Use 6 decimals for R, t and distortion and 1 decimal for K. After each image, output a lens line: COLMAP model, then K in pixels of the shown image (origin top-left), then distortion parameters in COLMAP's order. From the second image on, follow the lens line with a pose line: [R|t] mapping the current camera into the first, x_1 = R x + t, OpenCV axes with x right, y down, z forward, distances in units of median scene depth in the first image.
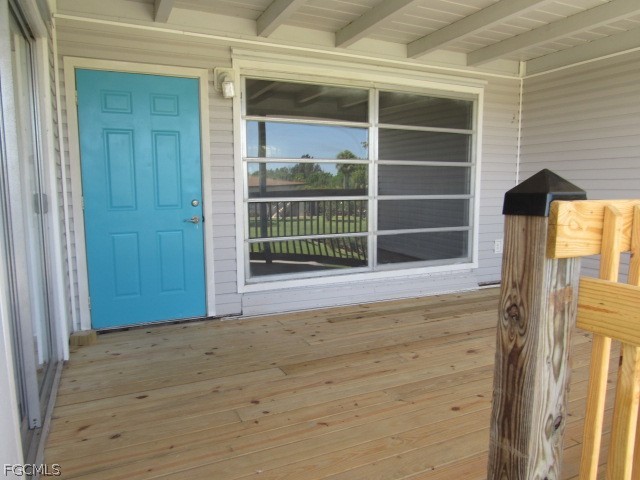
lens RADIAL K [[462.9, 0, 321.2], [0, 462.9, 241.1], [0, 0, 1]] dist [-0.022599, -0.002169]
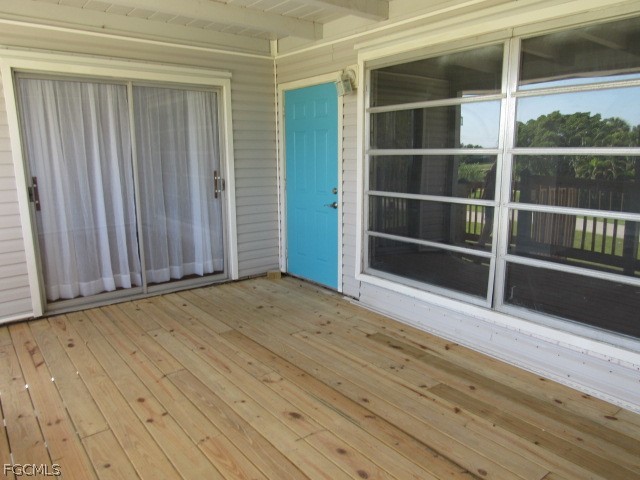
lens RADIAL K [[462.9, 0, 321.2], [0, 462.9, 241.1], [0, 0, 1]] dist [-0.022599, -0.002169]
pose [[0.221091, 0.186698, -0.957216, 0.828212], [-0.111983, 0.979873, 0.165252, -0.143687], [0.968803, 0.070656, 0.237548, 0.685634]]
